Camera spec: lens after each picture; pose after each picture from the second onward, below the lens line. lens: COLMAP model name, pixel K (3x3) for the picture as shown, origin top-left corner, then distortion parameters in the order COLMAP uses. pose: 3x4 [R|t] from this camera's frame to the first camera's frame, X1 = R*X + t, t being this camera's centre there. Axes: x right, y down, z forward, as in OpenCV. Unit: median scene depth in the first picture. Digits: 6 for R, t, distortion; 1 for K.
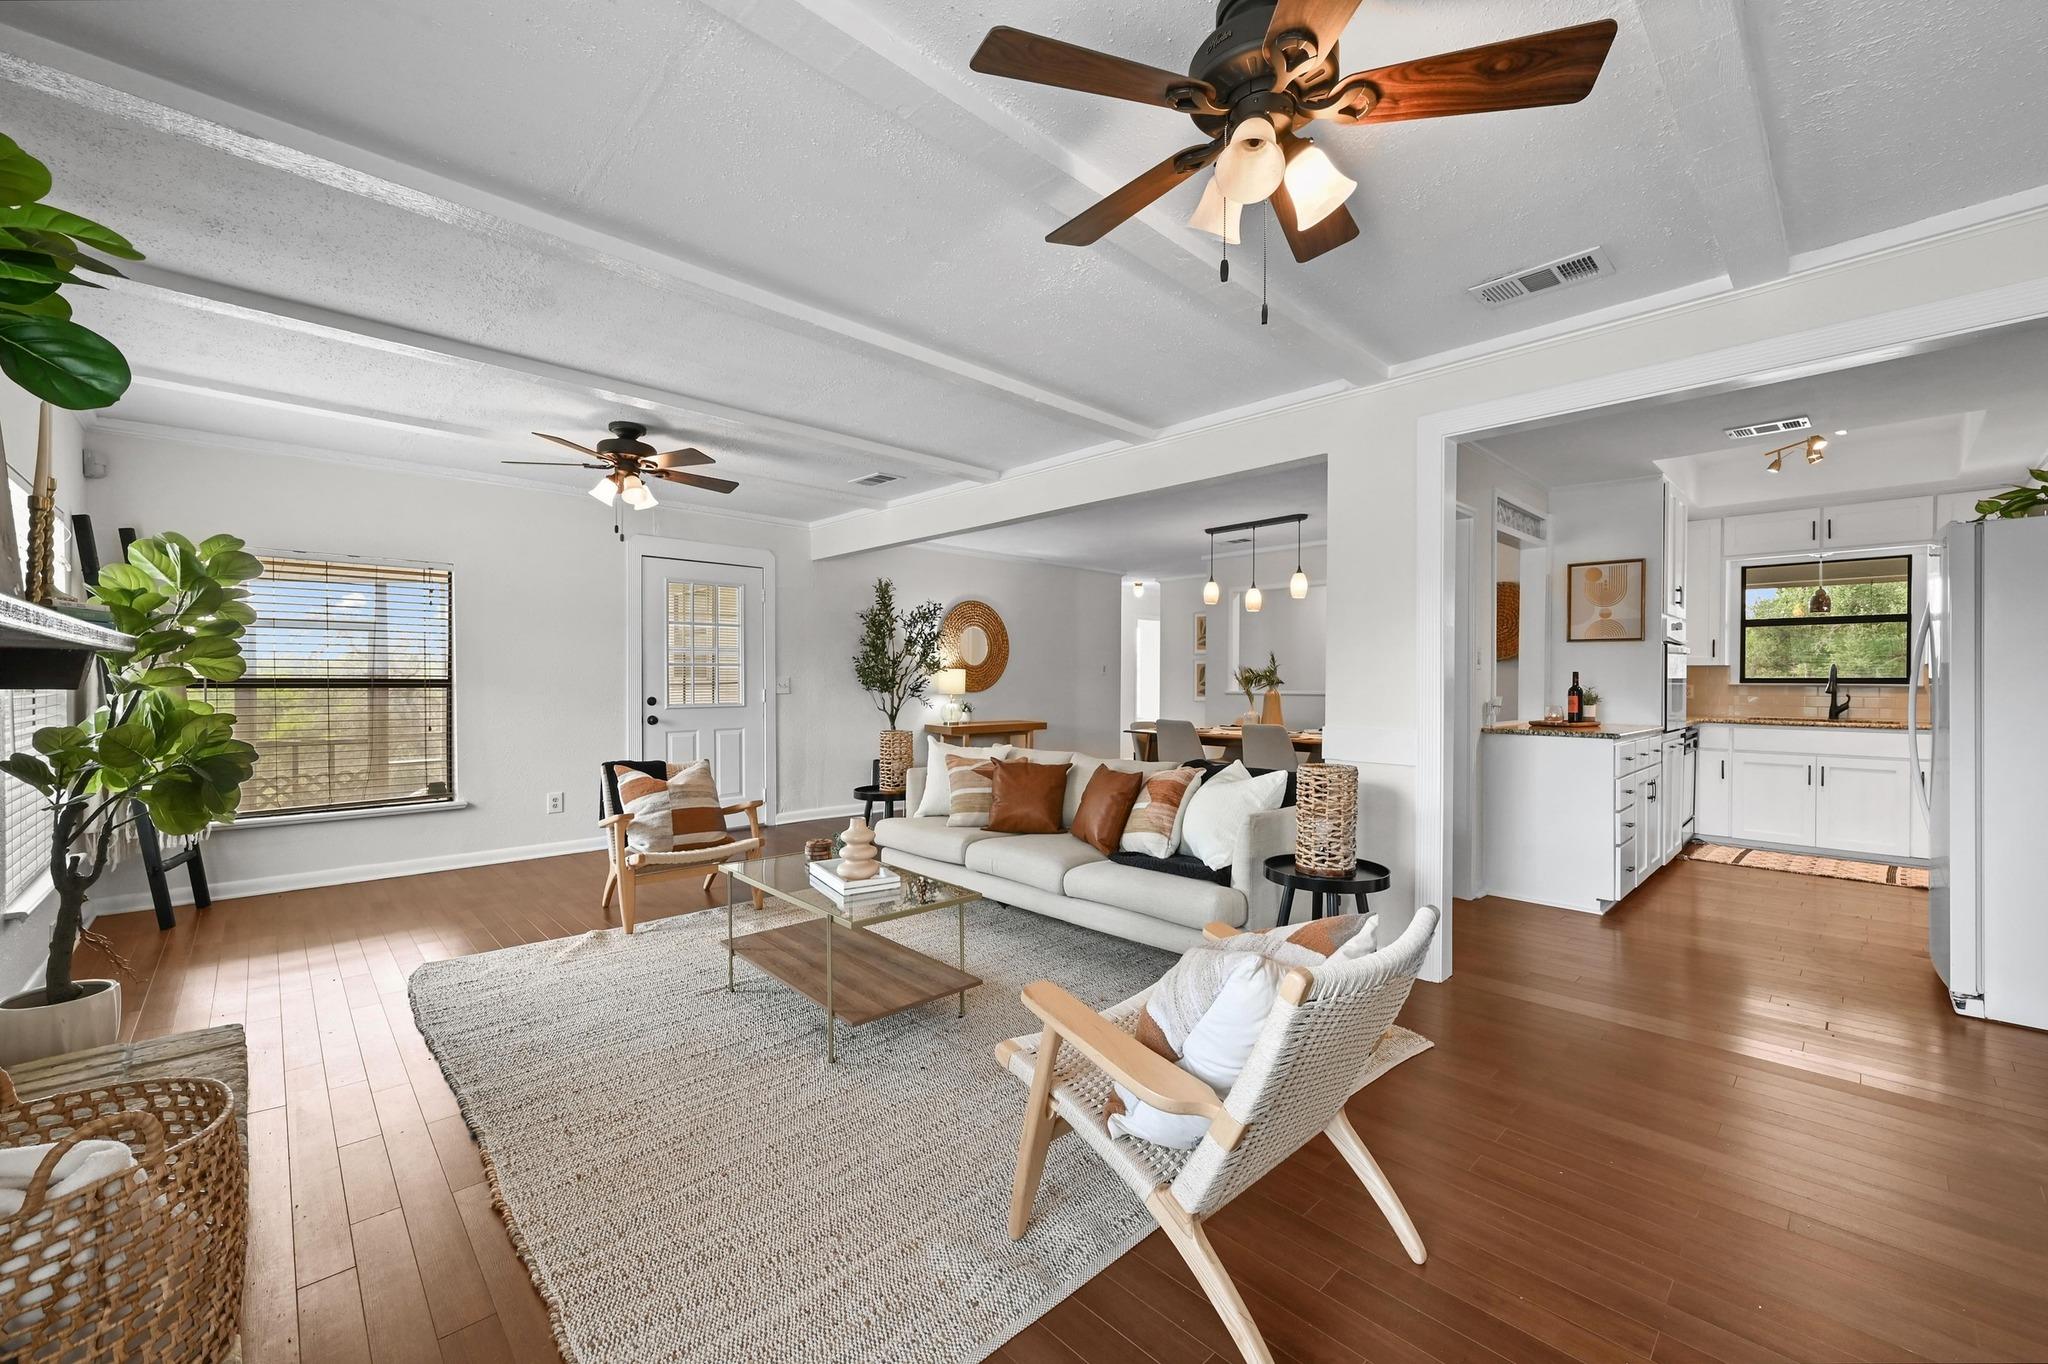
lens RADIAL K [[808.9, 0, 1019.0], [0, 808.9, 686.7], [0, 0, 1]] dist [-0.000428, -0.000506]
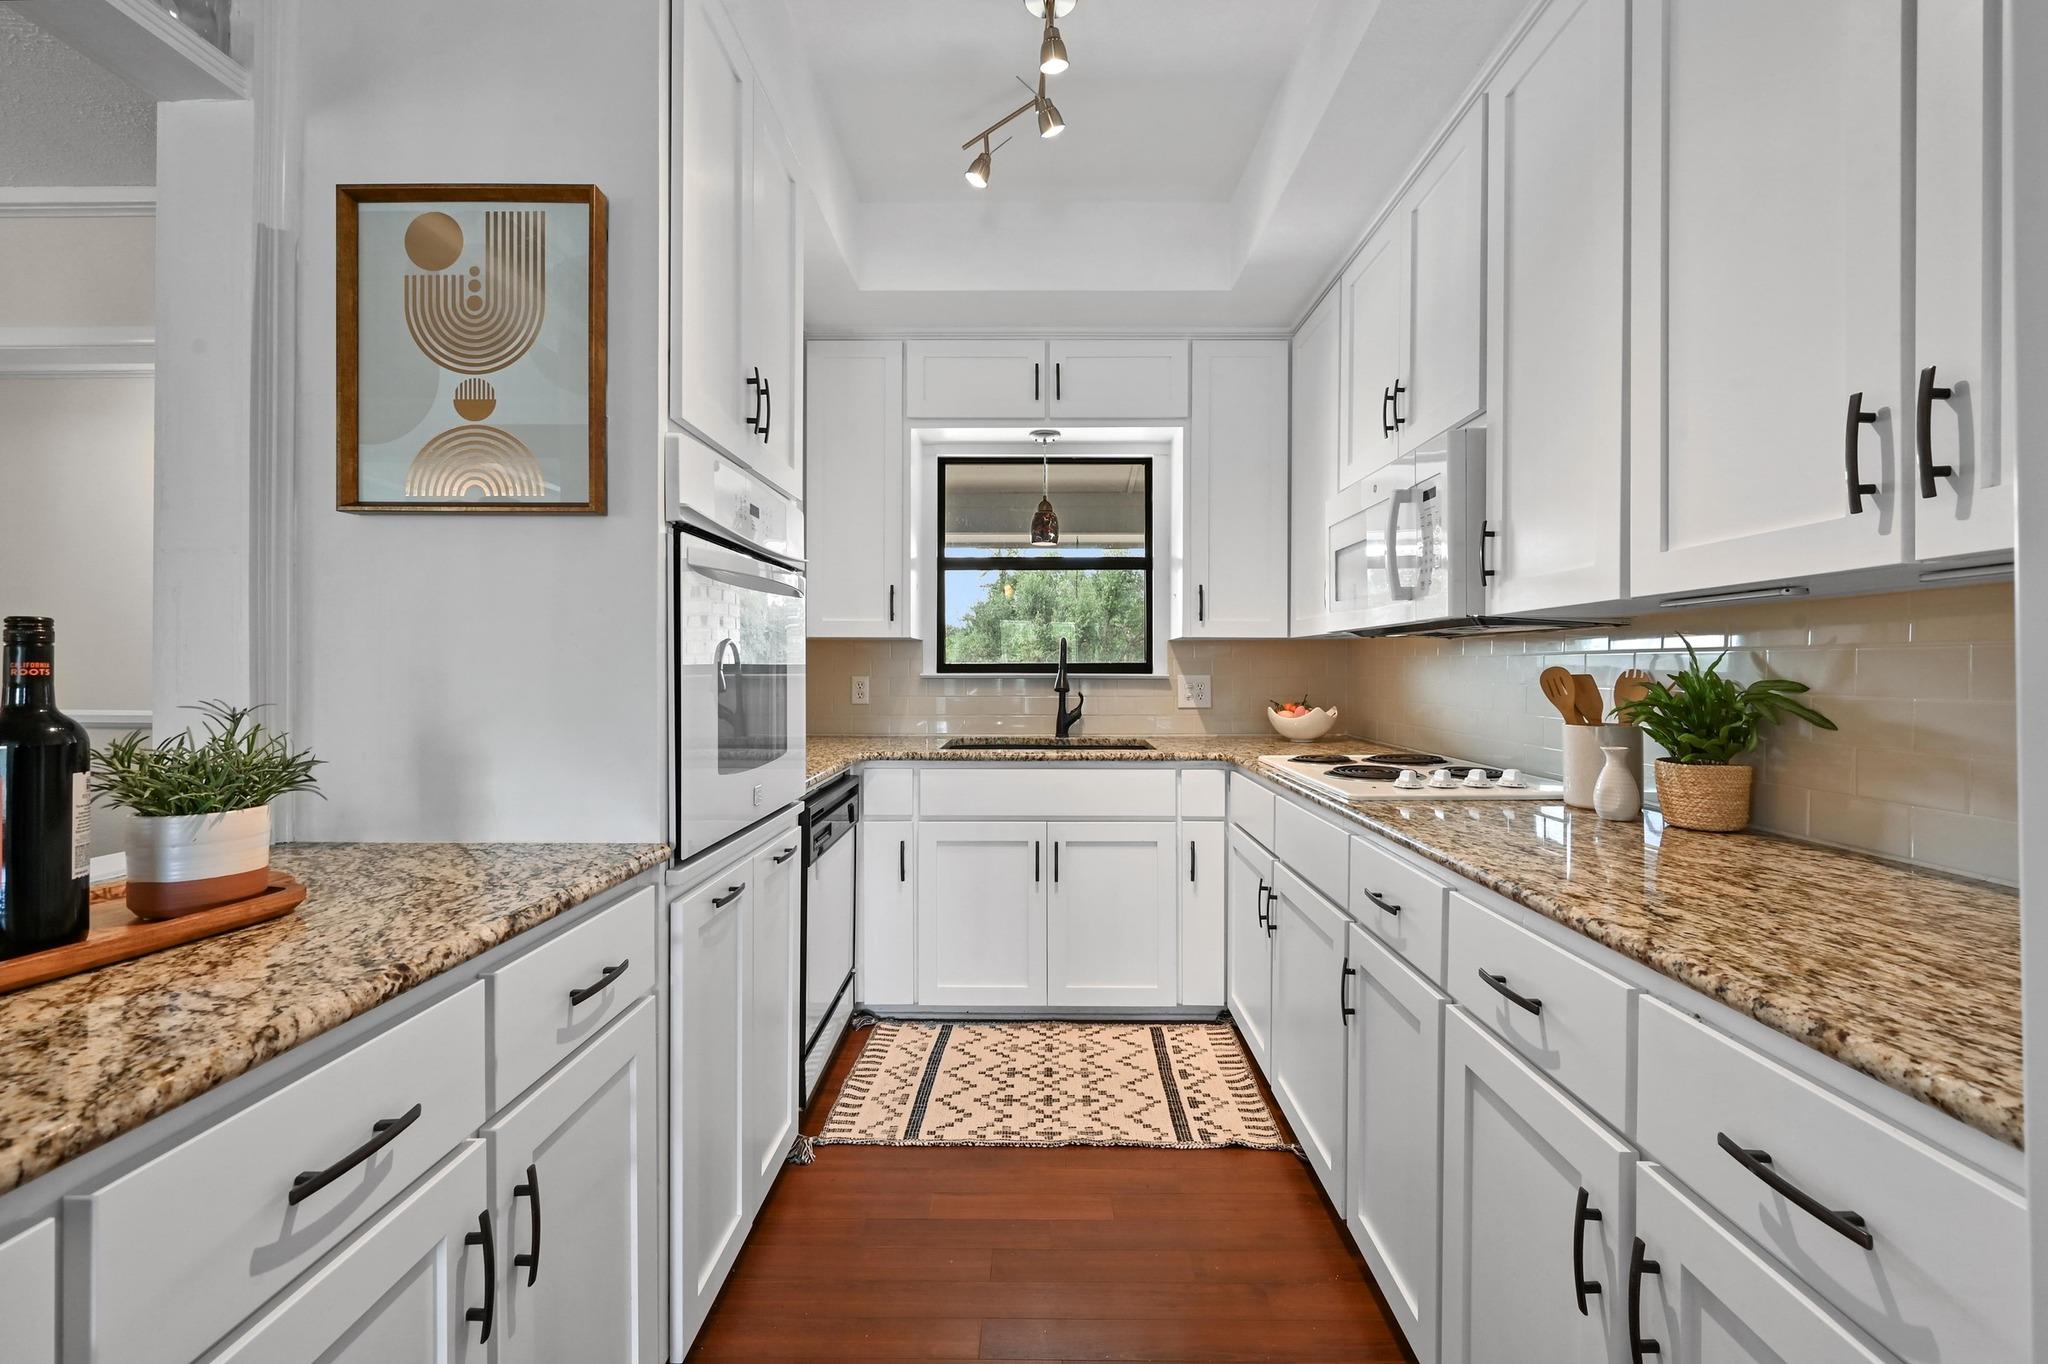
lens RADIAL K [[808.9, 0, 1026.8], [0, 808.9, 673.3], [0, 0, 1]] dist [-0.000428, -0.000506]
pose [[0.696813, -0.008129, 0.717207, 0.596474], [0.008788, 0.999957, 0.002796, -0.006027], [-0.717199, 0.004354, 0.696855, 0.634671]]
